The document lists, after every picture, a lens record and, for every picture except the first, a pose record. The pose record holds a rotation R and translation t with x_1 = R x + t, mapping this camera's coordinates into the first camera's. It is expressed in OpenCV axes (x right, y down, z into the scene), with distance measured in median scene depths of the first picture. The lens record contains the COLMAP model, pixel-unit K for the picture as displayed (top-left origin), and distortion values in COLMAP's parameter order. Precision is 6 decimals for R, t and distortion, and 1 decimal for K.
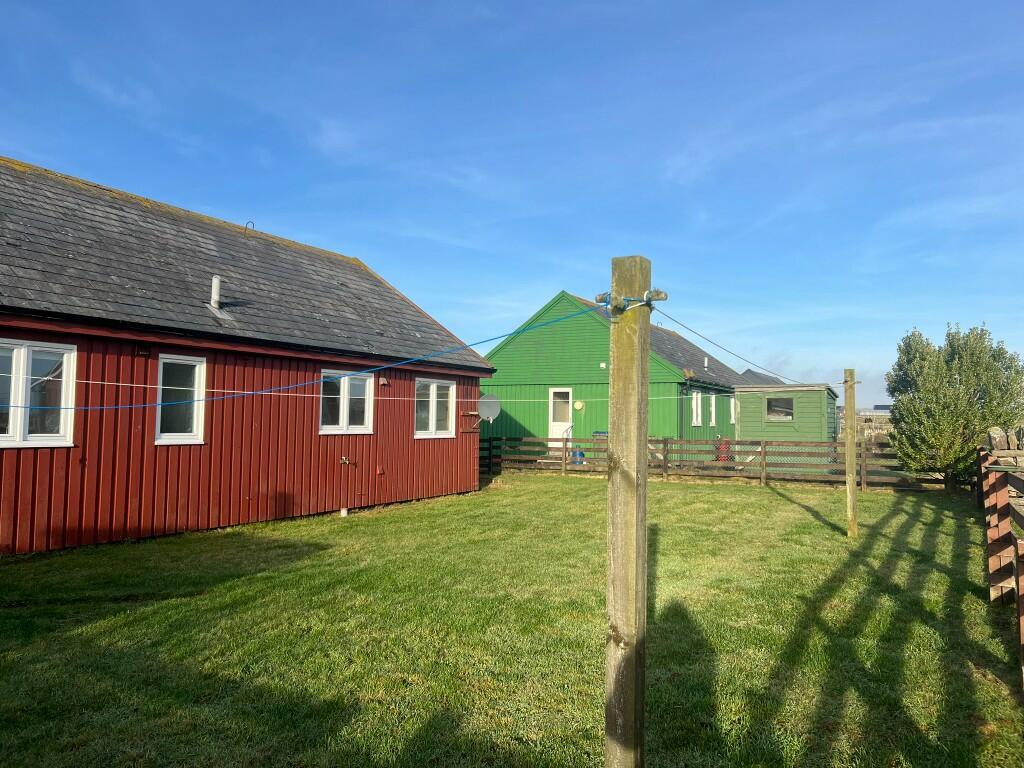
lens RADIAL K [[761.4, 0, 505.6], [0, 761.4, 380.8], [0, 0, 1]] dist [0.062222, -0.076916]
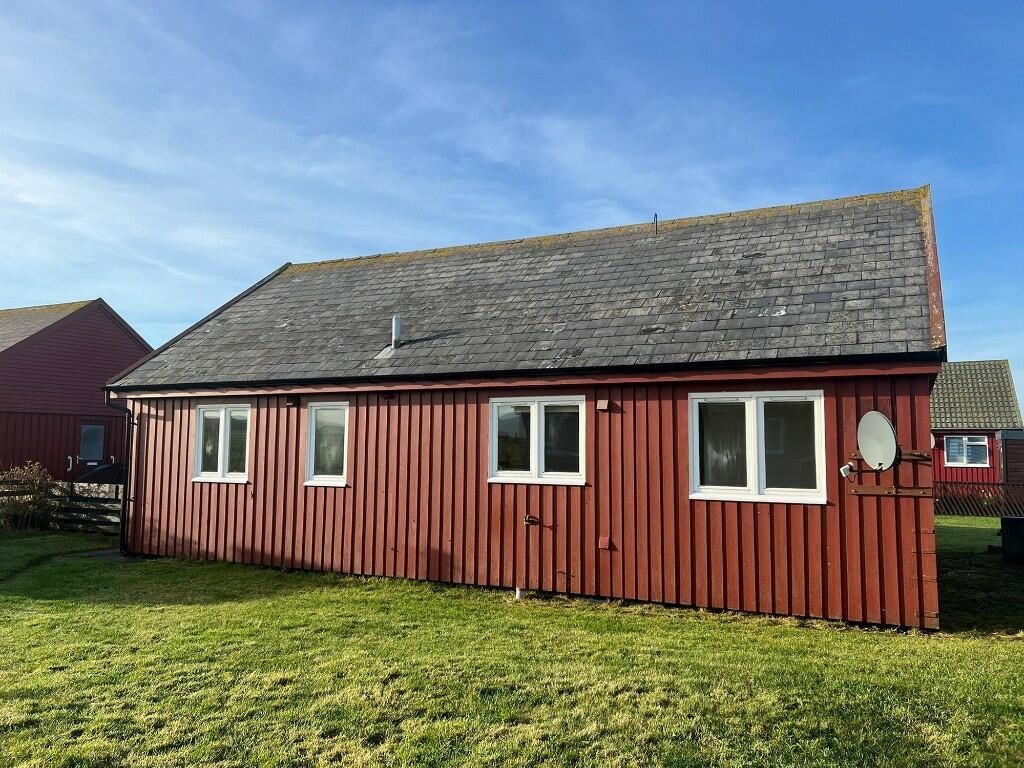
lens RADIAL K [[766.3, 0, 518.7], [0, 766.3, 384.0], [0, 0, 1]] dist [0.034317, -0.048973]
pose [[0.060850, -0.108254, -0.992259, 0.621824], [0.041413, 0.993519, -0.105851, 0.063015], [0.997287, -0.034652, 0.064938, 1.142505]]
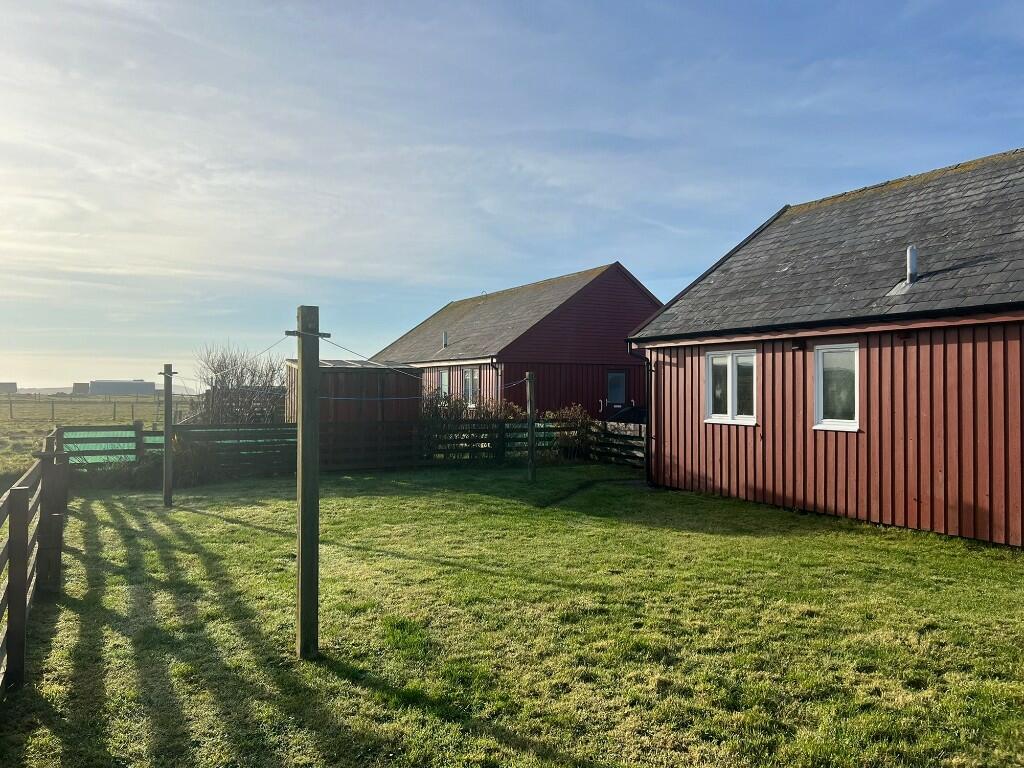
lens RADIAL K [[766.3, 0, 518.7], [0, 766.3, 384.0], [0, 0, 1]] dist [0.034317, -0.048973]
pose [[-0.531986, -0.036401, -0.845970, 0.644806], [0.020507, 0.998229, -0.055849, 0.066192], [0.846505, -0.047059, -0.530297, 1.132123]]
